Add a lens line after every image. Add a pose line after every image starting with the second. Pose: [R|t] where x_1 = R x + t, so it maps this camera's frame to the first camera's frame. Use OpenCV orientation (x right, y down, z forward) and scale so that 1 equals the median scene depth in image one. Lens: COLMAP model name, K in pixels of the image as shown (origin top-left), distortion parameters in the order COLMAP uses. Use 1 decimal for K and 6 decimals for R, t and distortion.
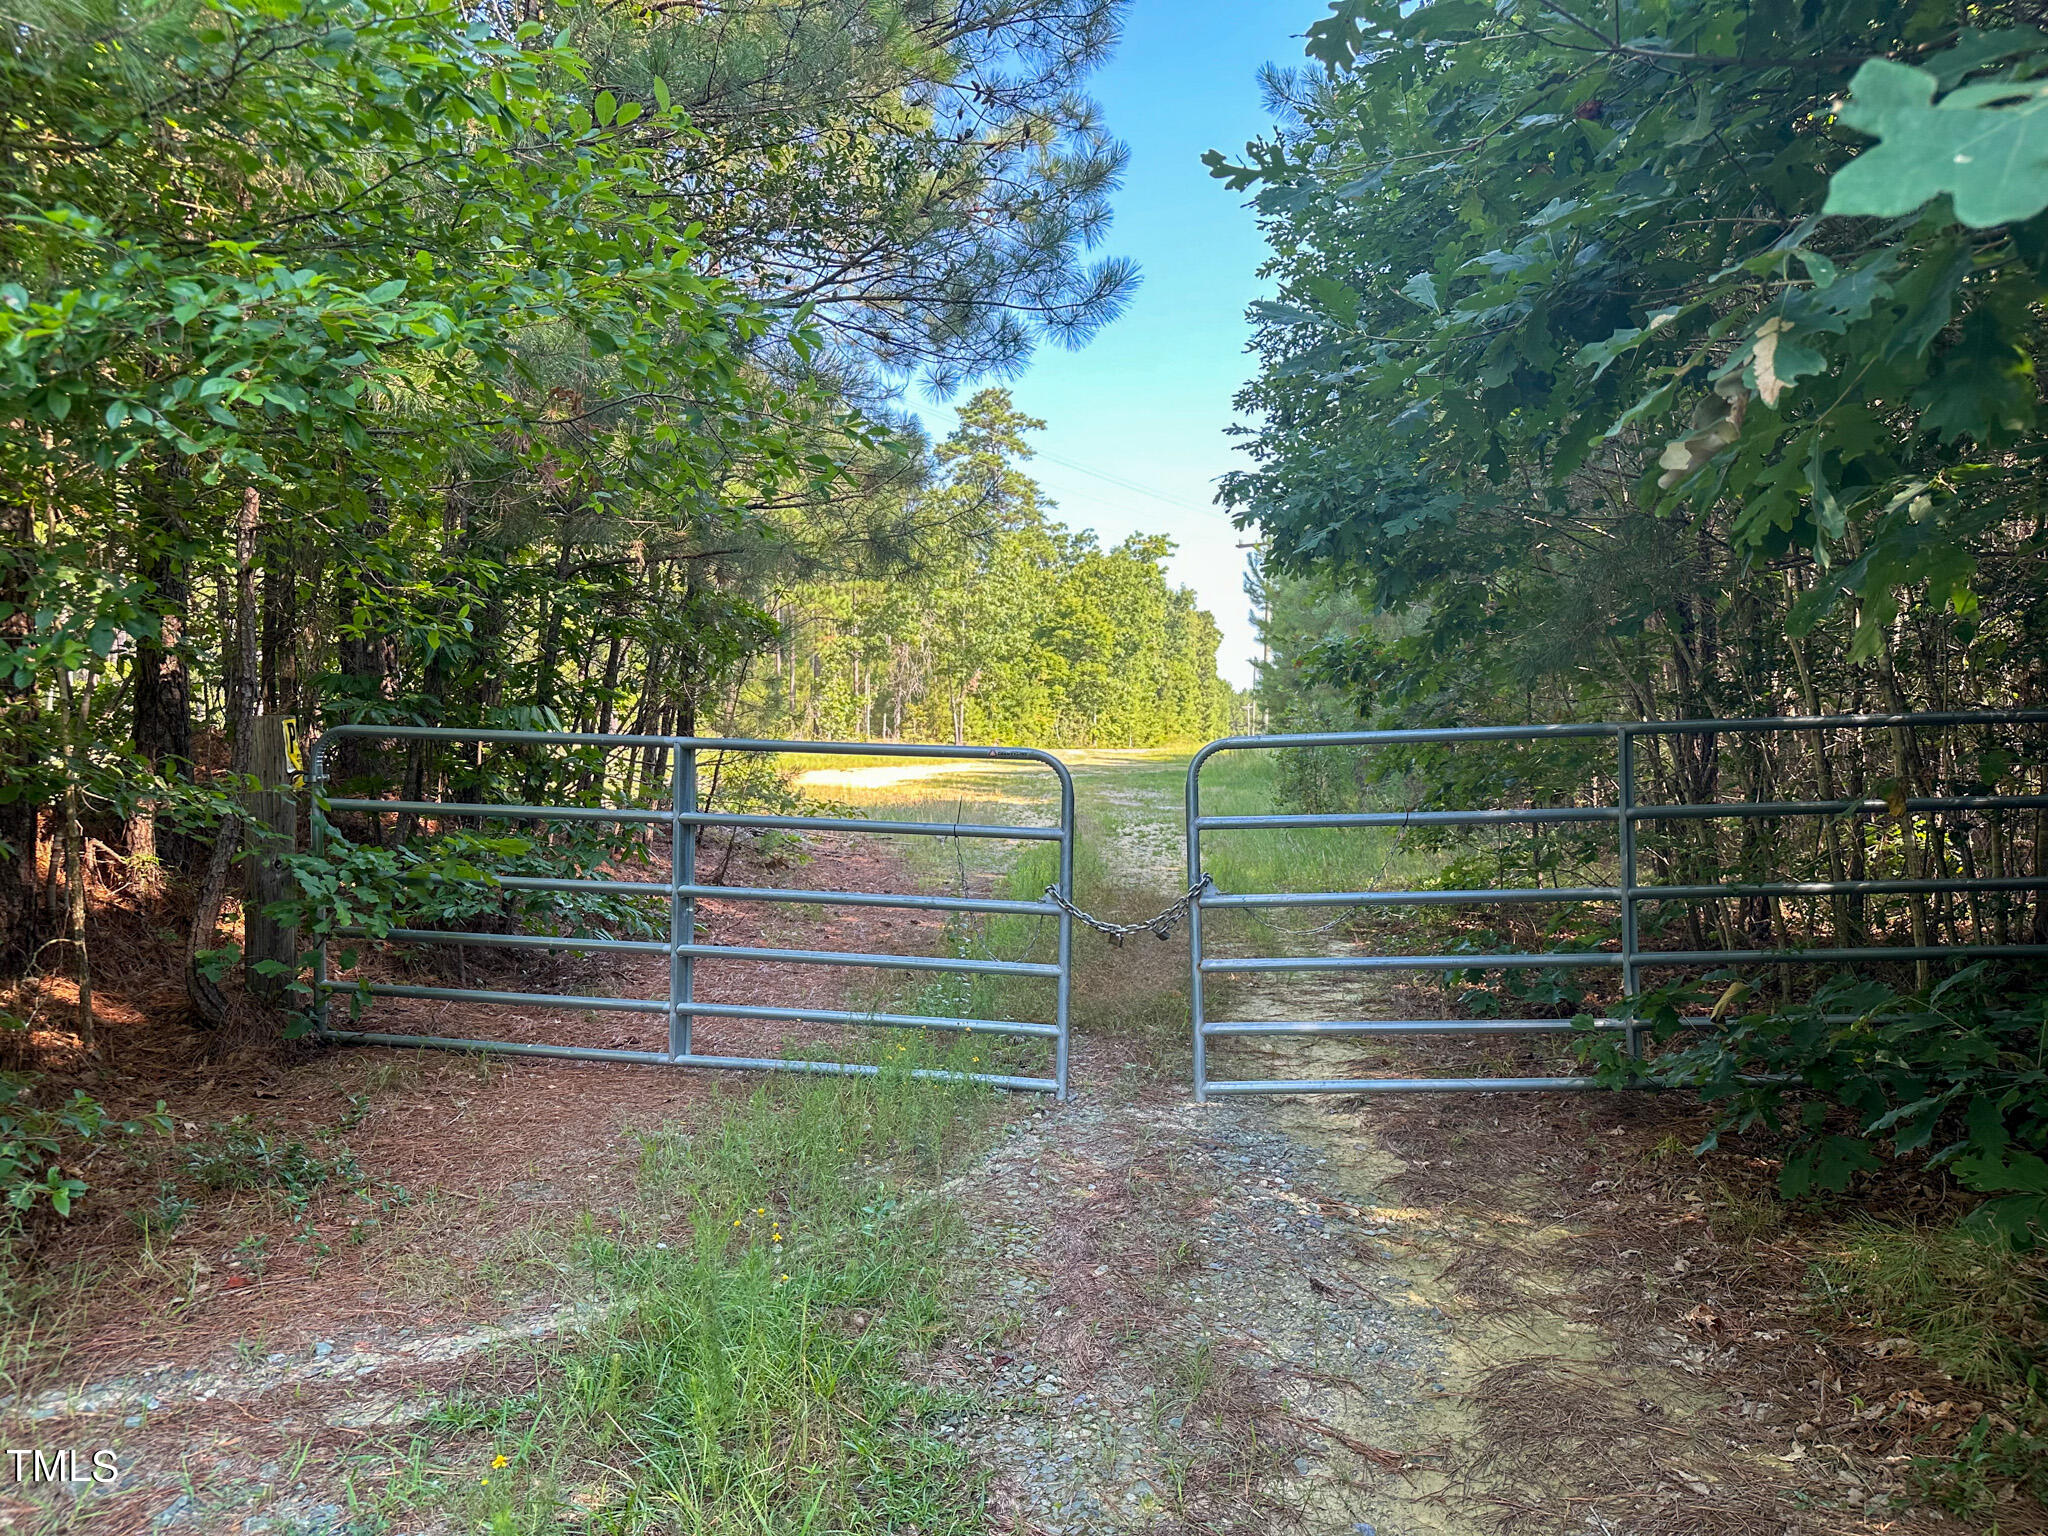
lens RADIAL K [[1412.8, 0, 1034.8], [0, 1412.8, 770.8], [0, 0, 1]] dist [0.089266, 0.000276]
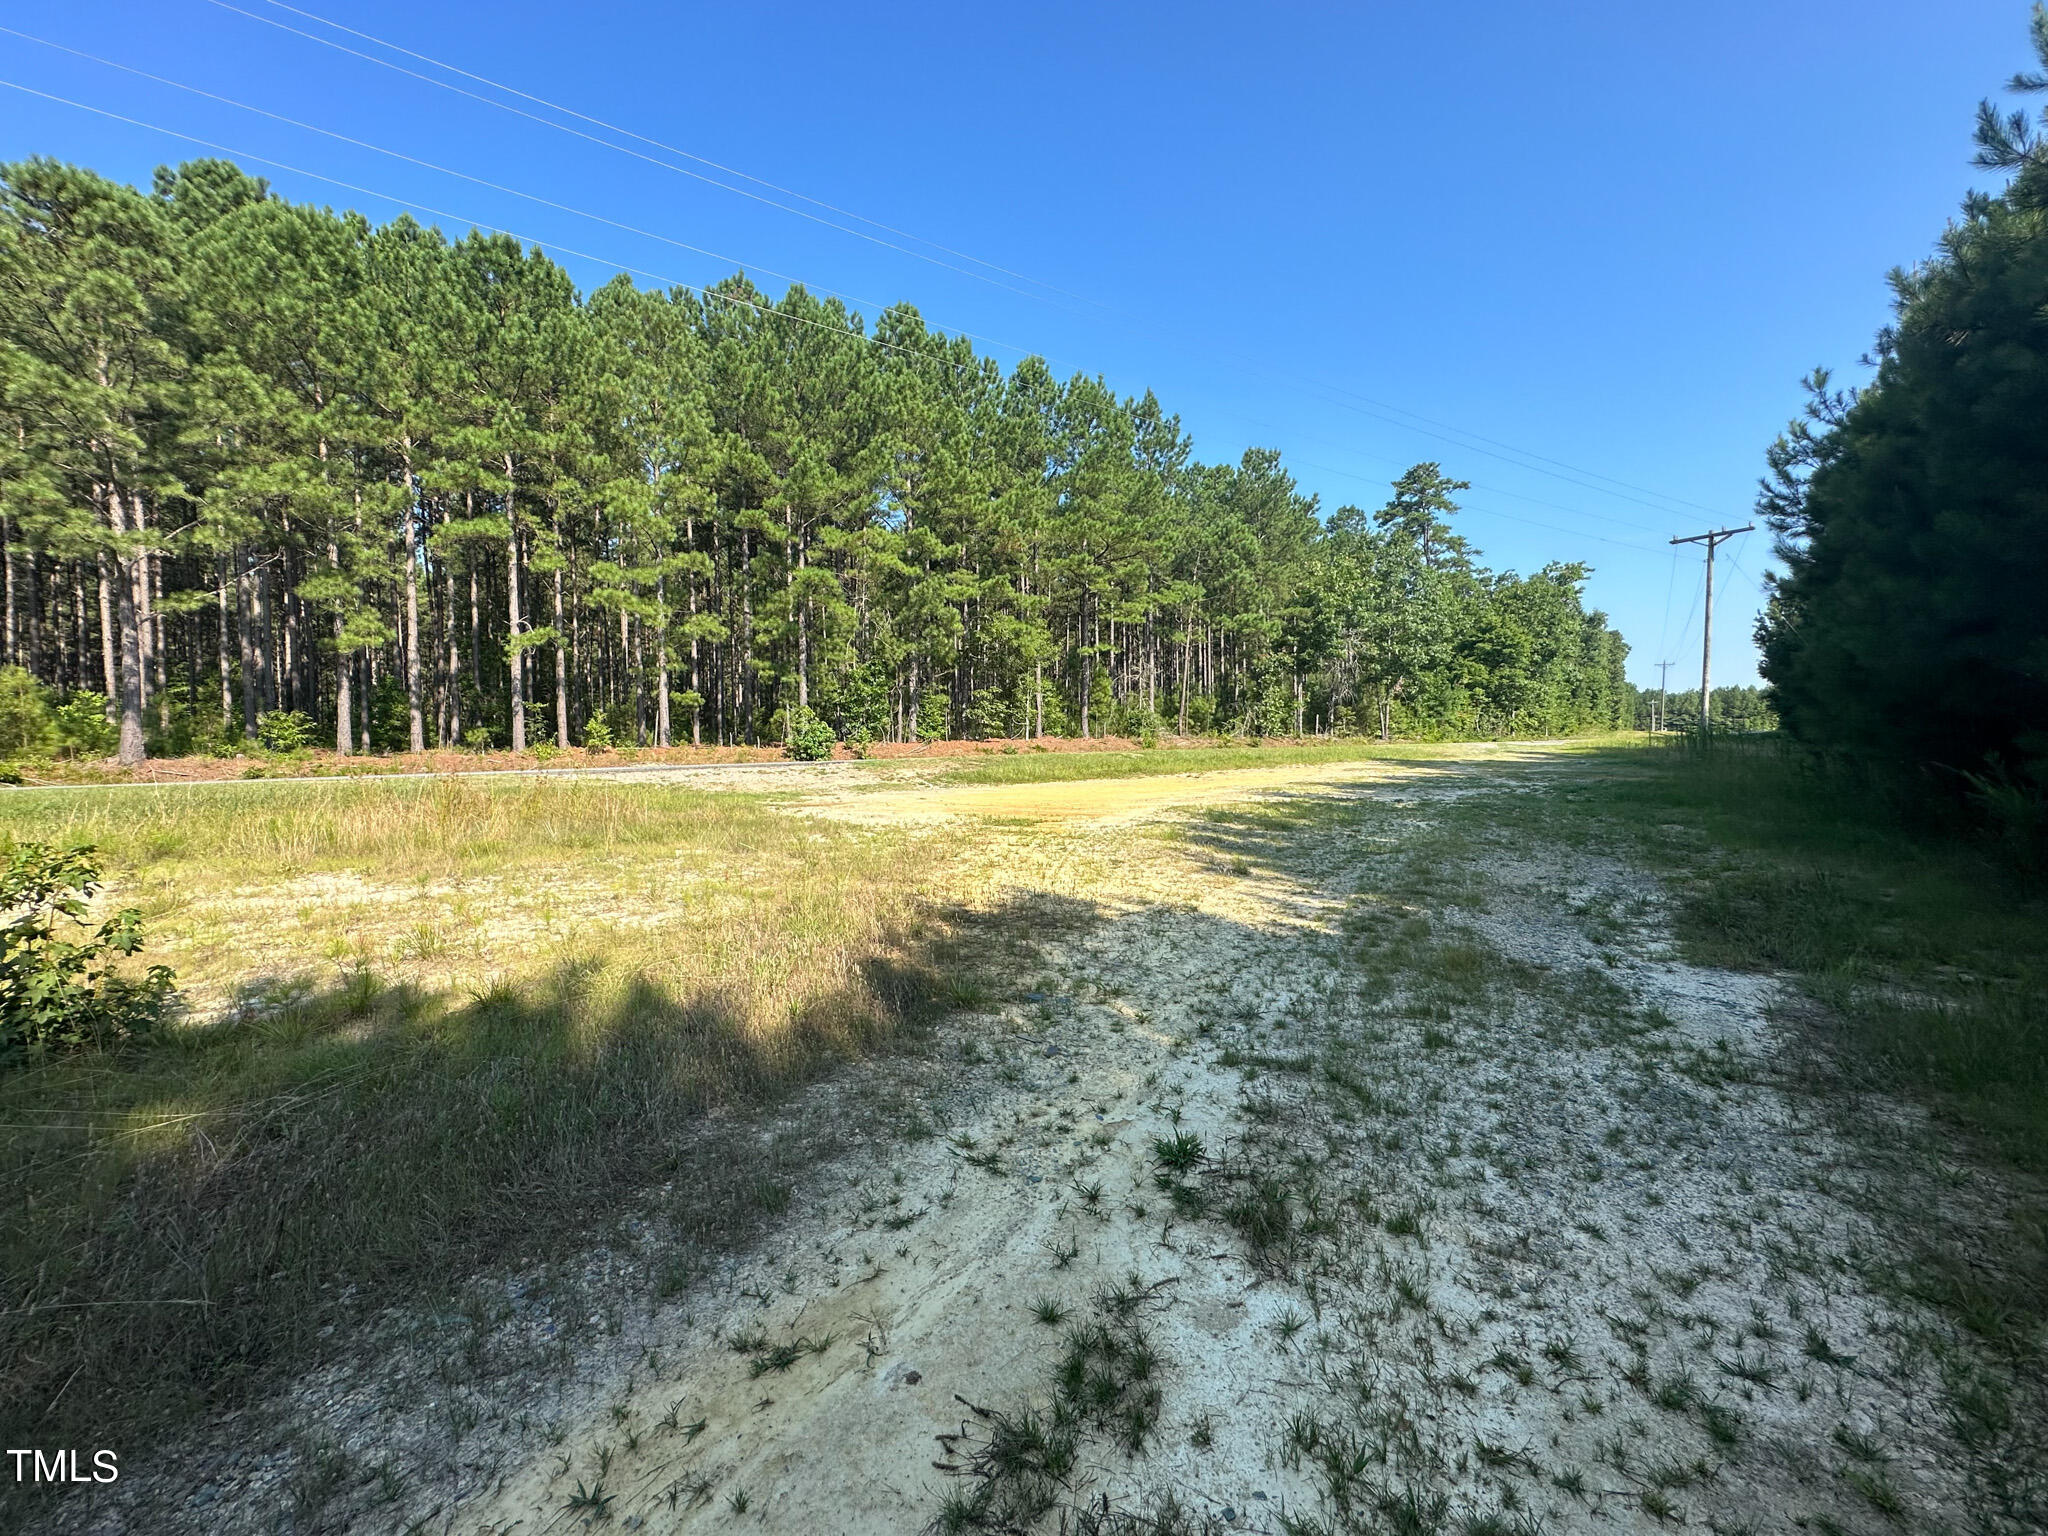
lens RADIAL K [[818.7, 0, 1030.7], [0, 818.7, 763.4], [0, 0, 1]] dist [-0.002148, -0.000037]
pose [[0.879695, 0.002305, -0.475533, 0.012243], [0.005130, 0.999884, 0.014337, -0.006783], [0.475511, -0.015051, 0.879581, 0.181511]]
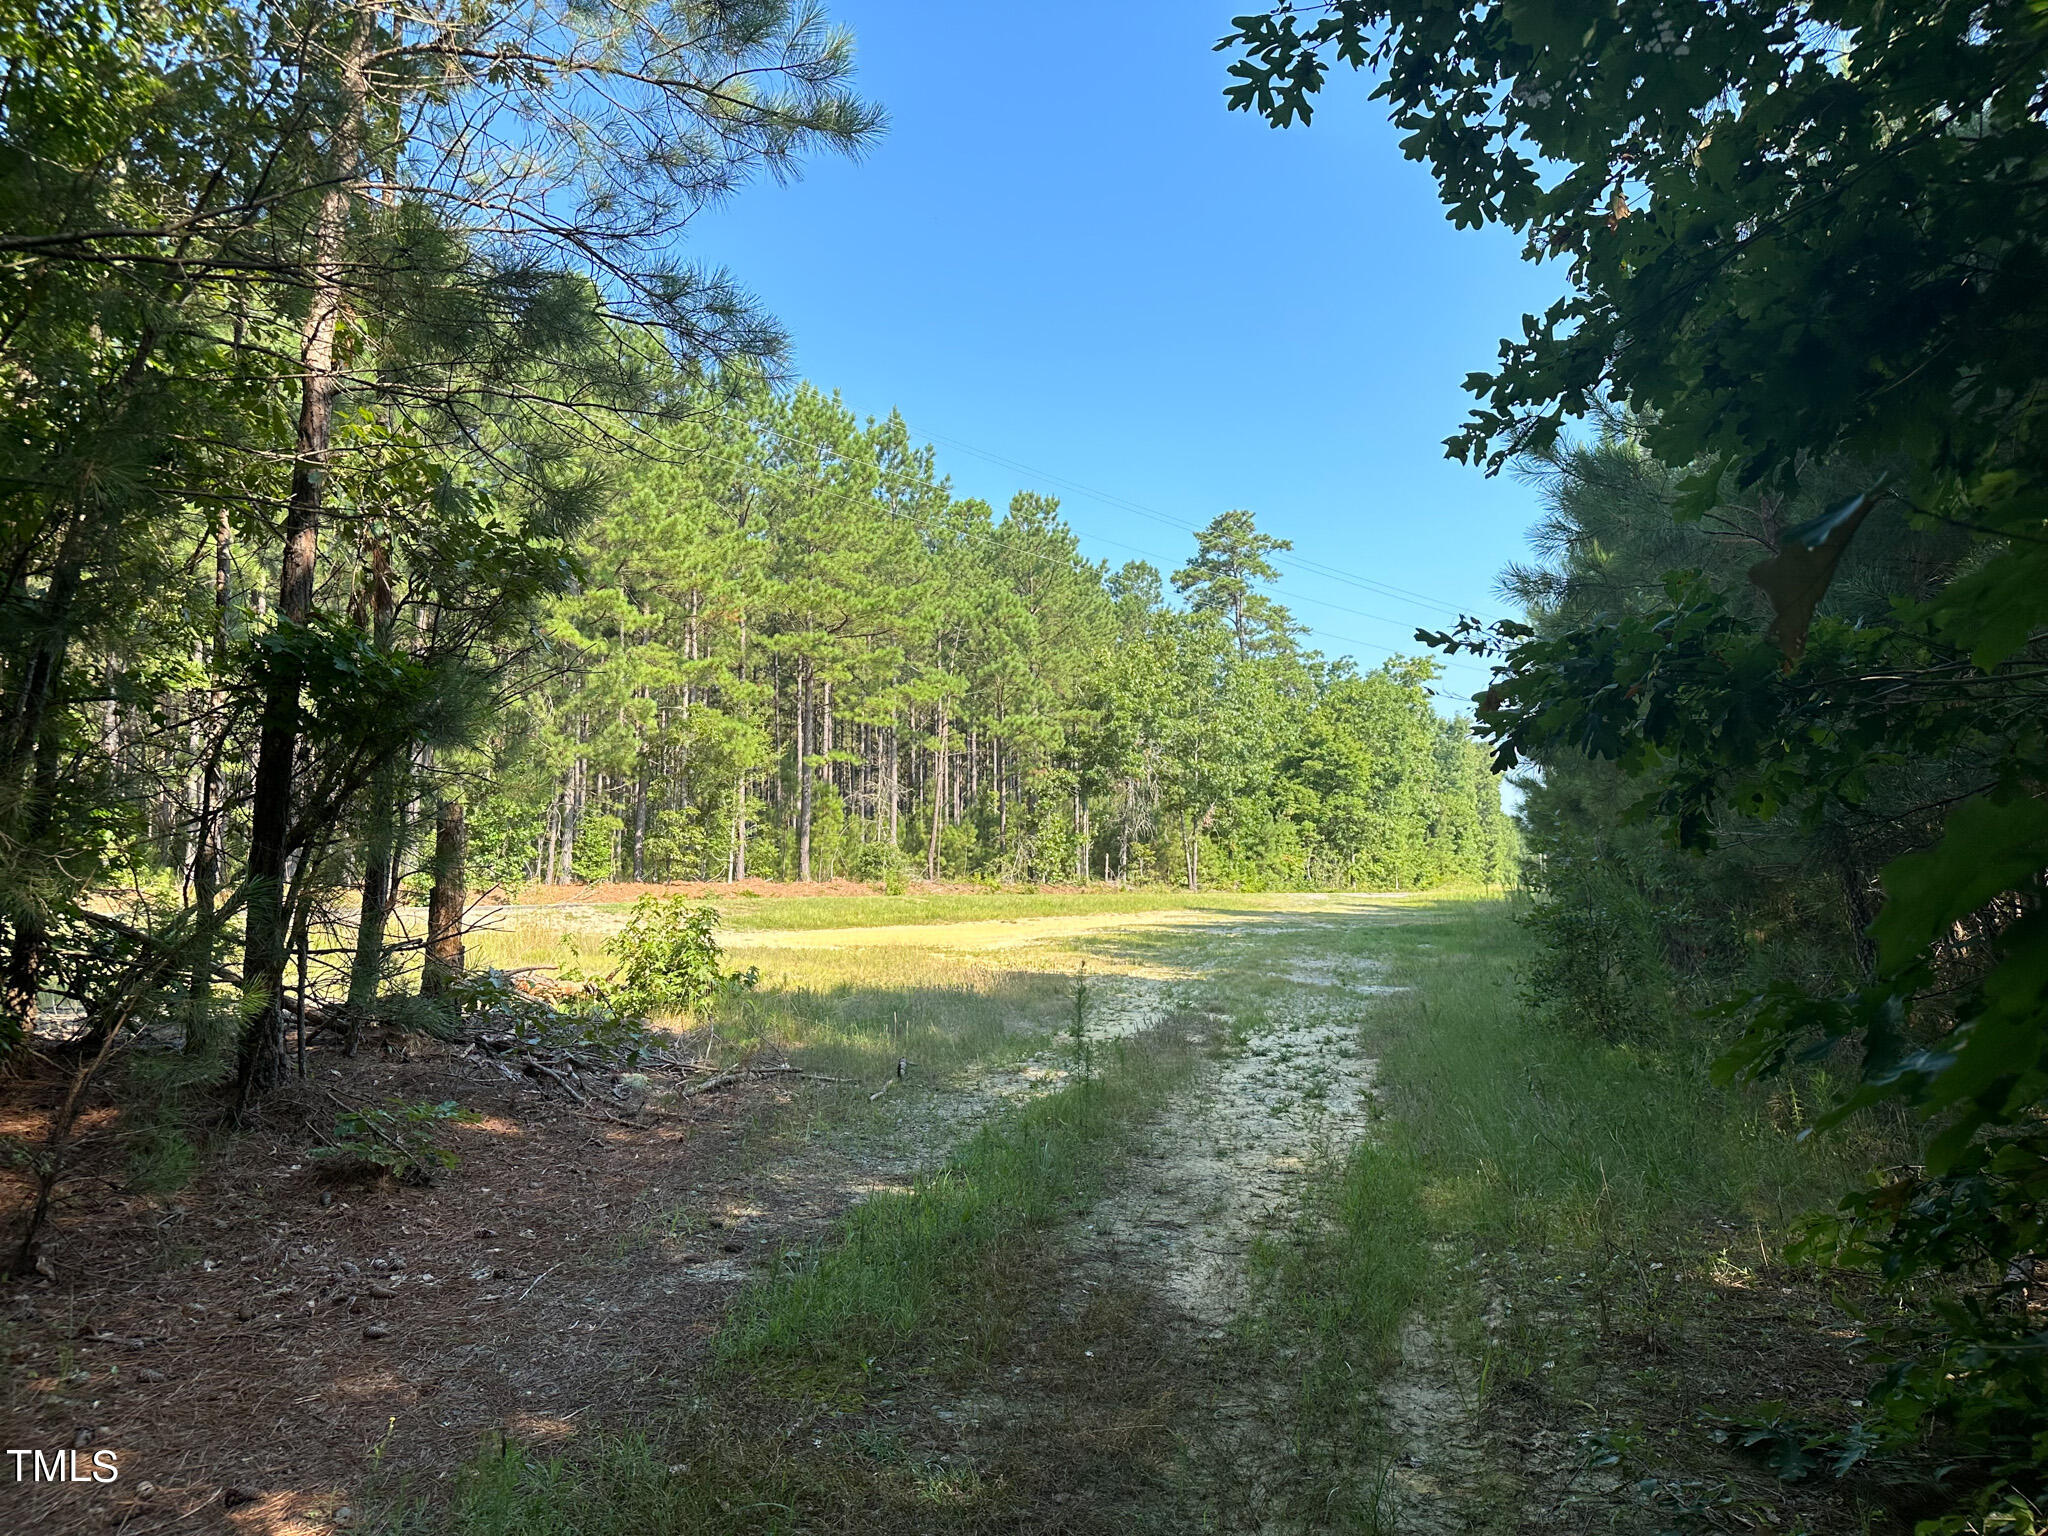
lens RADIAL K [[1412.8, 0, 1008.1], [0, 1412.8, 764.6], [0, 0, 1]] dist [0.089266, 0.000276]
pose [[0.978484, -0.021200, -0.205231, 0.015648], [-0.000151, 0.994633, -0.103463, -0.002319], [0.206323, 0.101268, 0.973230, 0.068848]]
